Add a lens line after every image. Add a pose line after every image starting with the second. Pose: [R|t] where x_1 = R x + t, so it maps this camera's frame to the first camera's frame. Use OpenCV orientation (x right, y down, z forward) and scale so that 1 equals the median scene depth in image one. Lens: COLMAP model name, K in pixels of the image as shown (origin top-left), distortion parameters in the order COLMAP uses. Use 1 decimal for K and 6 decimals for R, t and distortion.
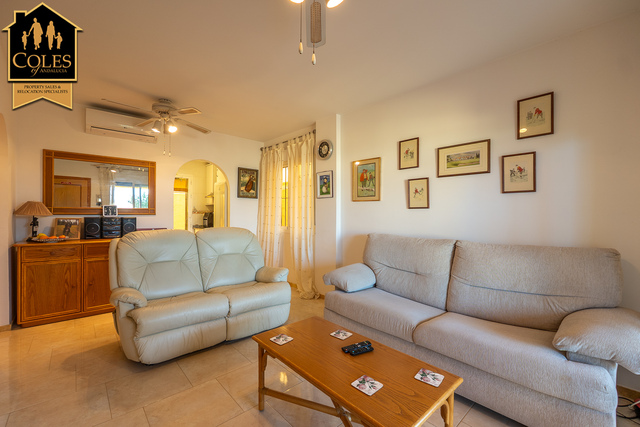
lens RADIAL K [[270.9, 0, 317.2], [0, 270.9, 213.8], [0, 0, 1]] dist [-0.012100, 0.000089]
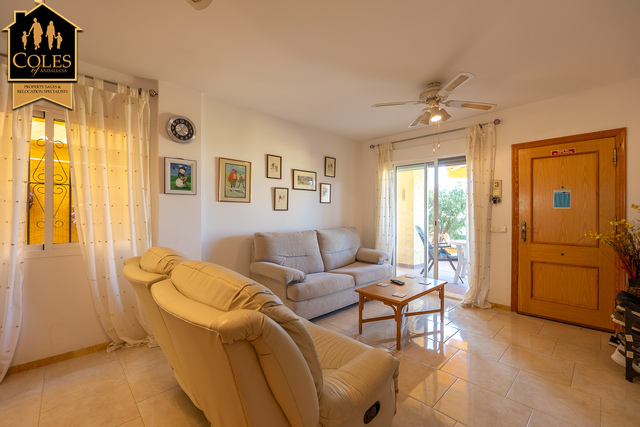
lens RADIAL K [[270.9, 0, 317.2], [0, 270.9, 213.8], [0, 0, 1]] dist [-0.012100, 0.000089]
pose [[-0.018513, -0.016294, 0.999696, -0.851246], [-0.003853, 0.999861, 0.016225, -0.022133], [-0.999821, -0.003551, -0.018573, 0.751435]]
